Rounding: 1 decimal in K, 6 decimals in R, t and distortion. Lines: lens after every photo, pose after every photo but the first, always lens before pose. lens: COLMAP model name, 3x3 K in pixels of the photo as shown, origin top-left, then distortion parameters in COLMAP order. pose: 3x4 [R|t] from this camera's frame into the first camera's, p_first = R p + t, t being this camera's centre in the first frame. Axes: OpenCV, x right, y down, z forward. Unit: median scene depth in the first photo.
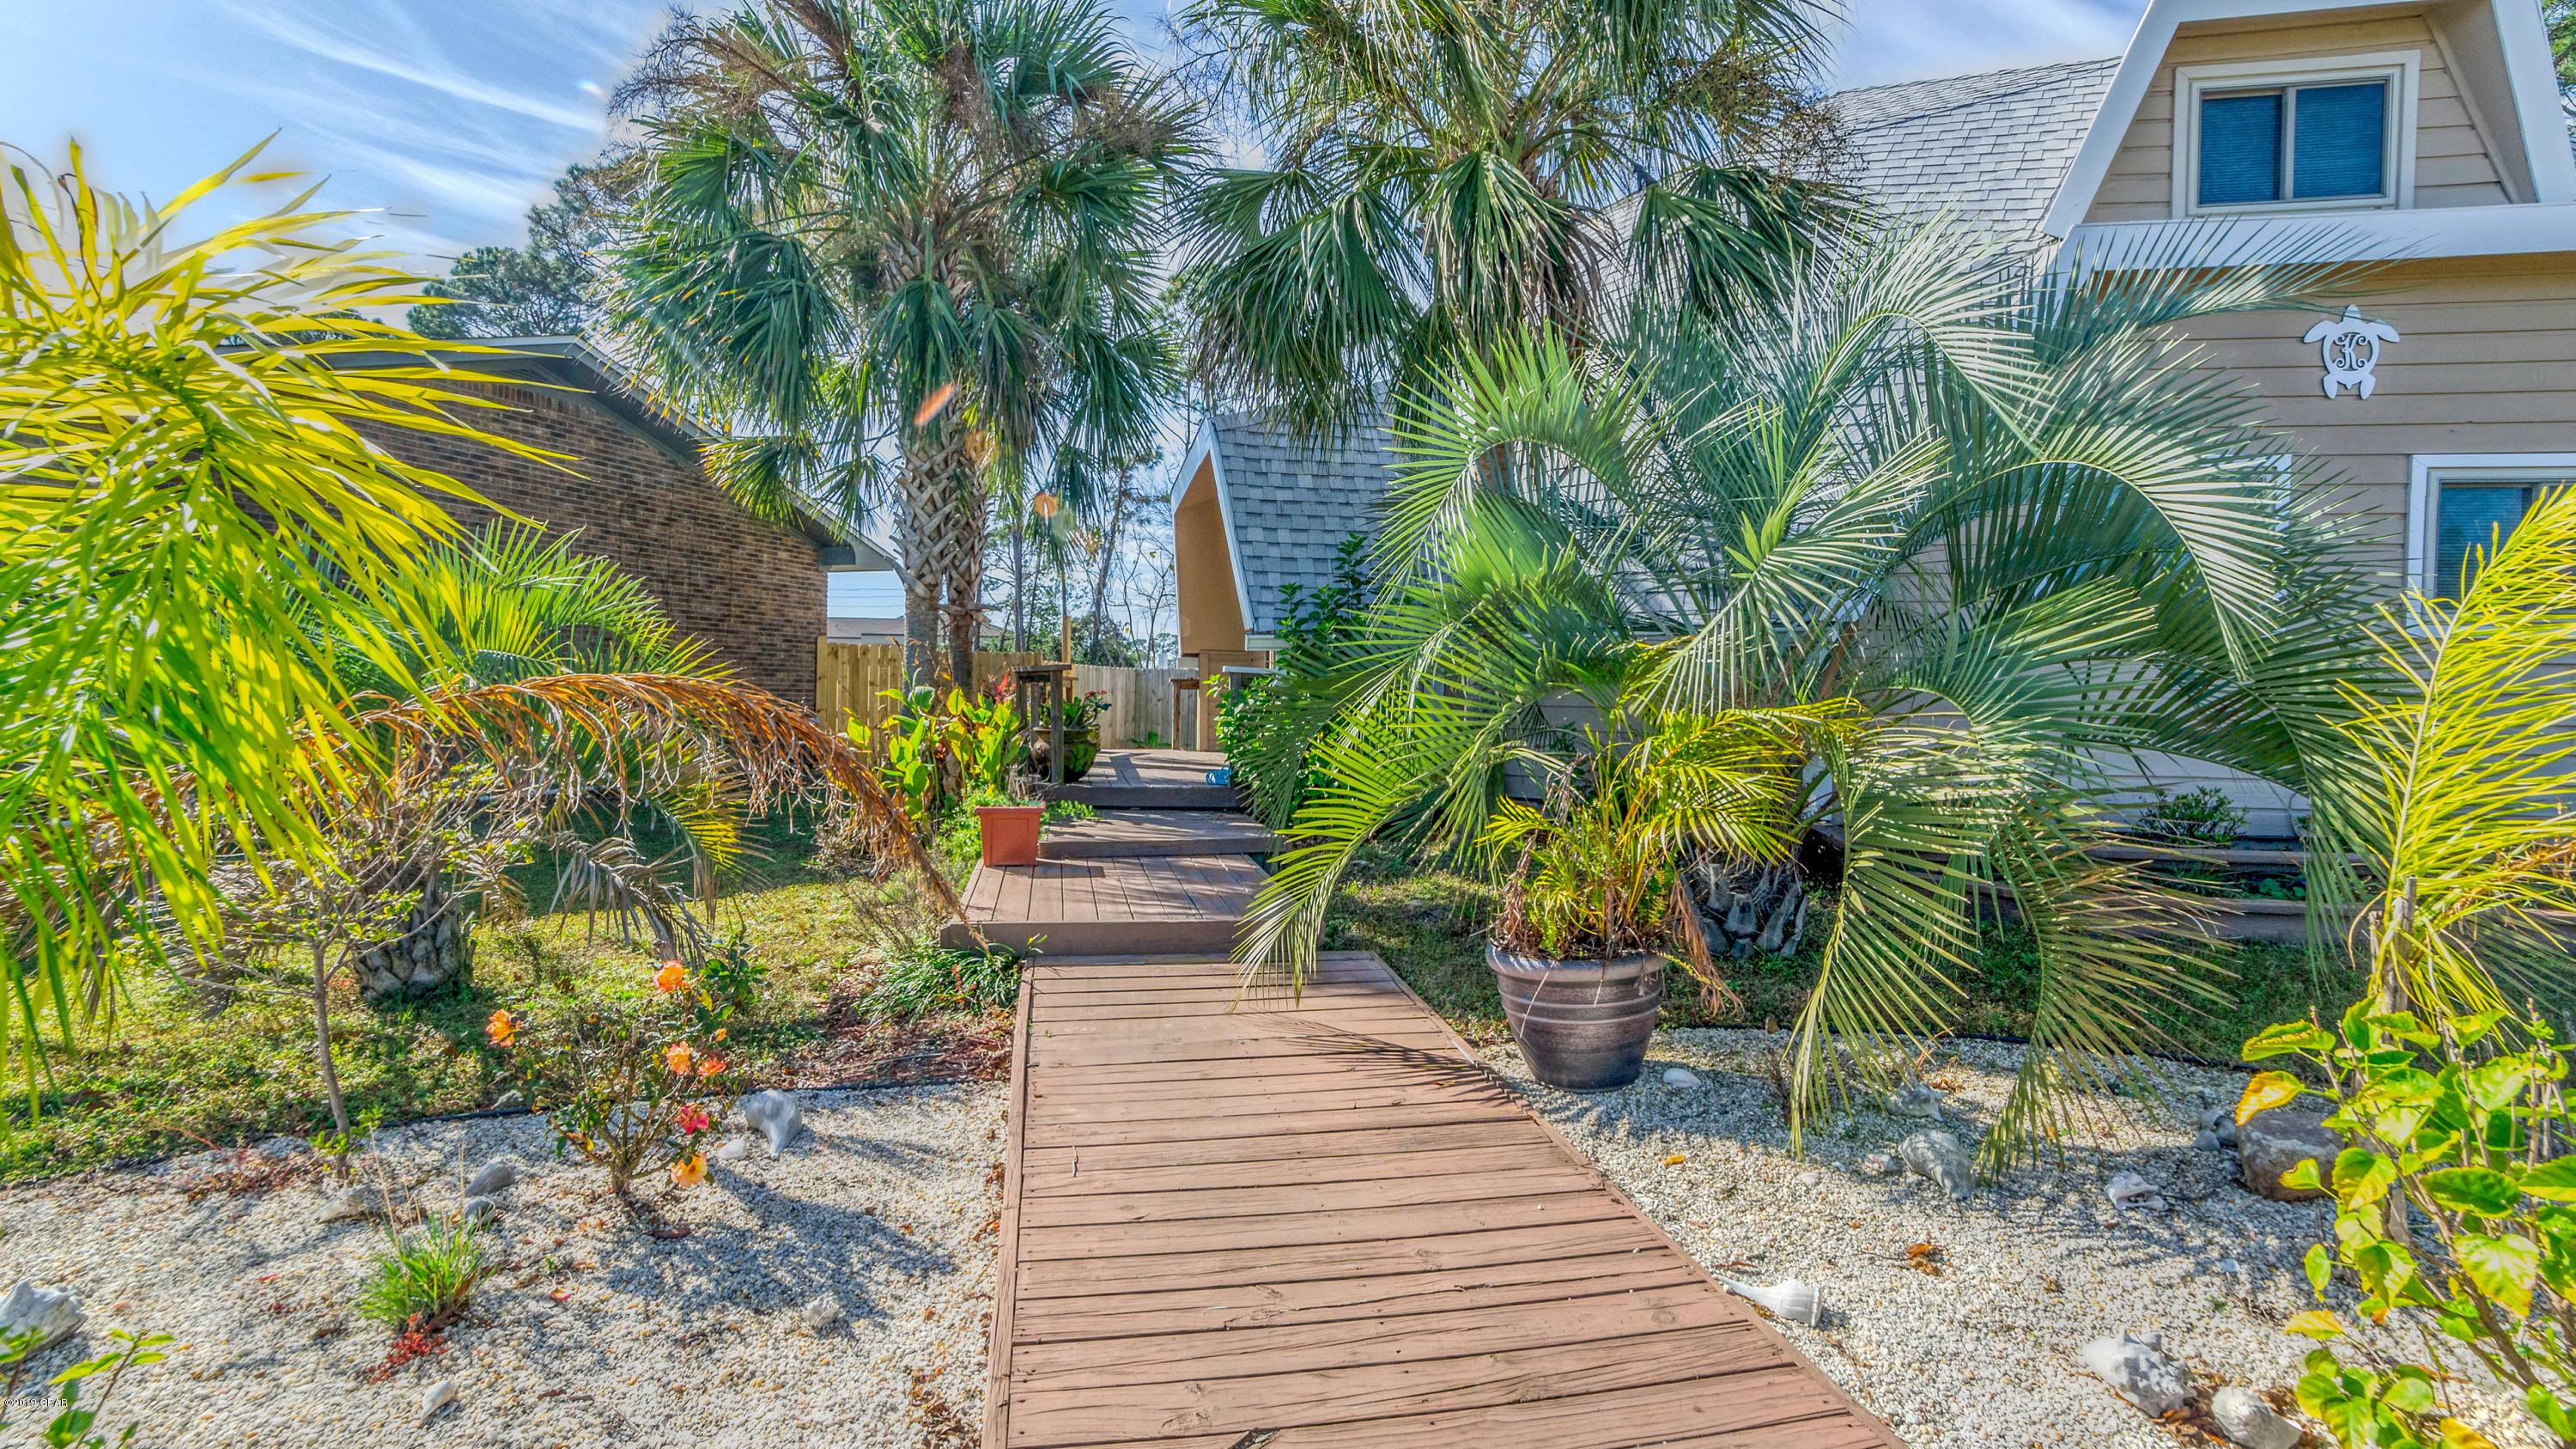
lens RADIAL K [[1183.4, 0, 1292.2], [0, 1183.4, 733.3], [0, 0, 1]] dist [0.000392, 0.000171]
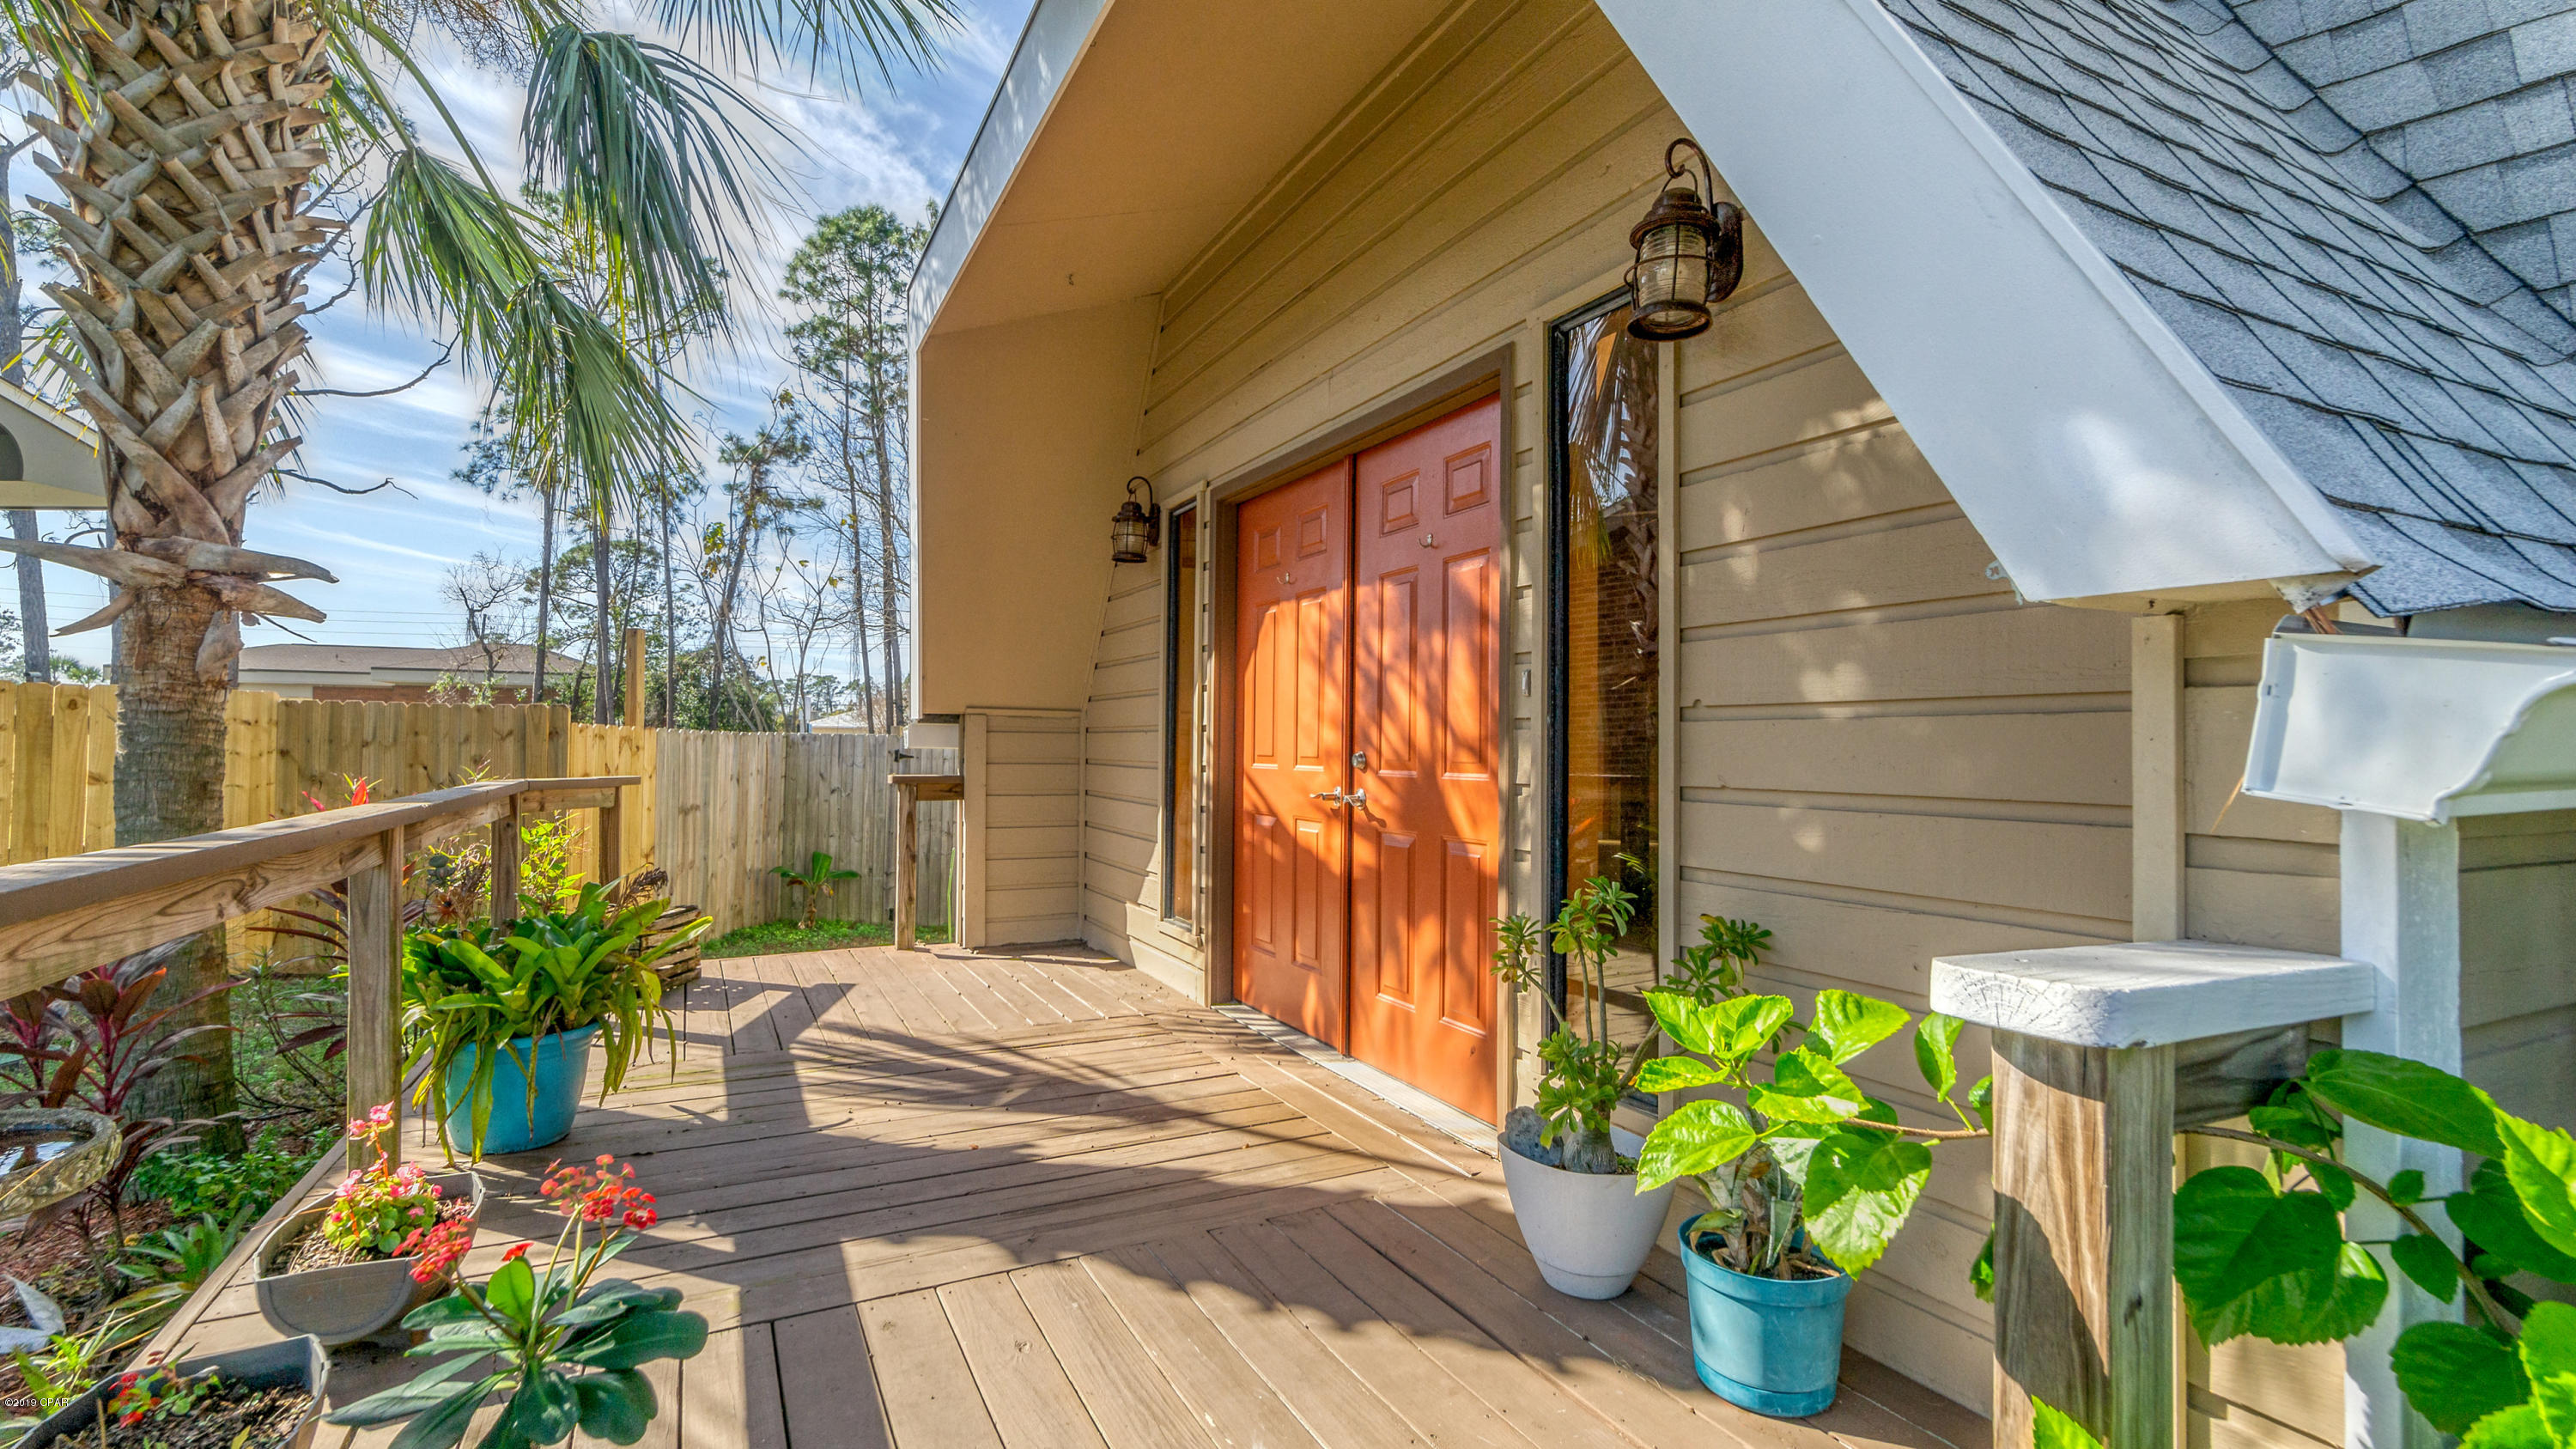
lens RADIAL K [[1183.4, 0, 1292.2], [0, 1183.4, 733.3], [0, 0, 1]] dist [0.000392, 0.000171]
pose [[0.959259, -0.002405, 0.282518, -0.108651], [0.012654, 0.999326, -0.034459, -0.056584], [-0.282245, 0.036630, 0.958643, 0.691569]]
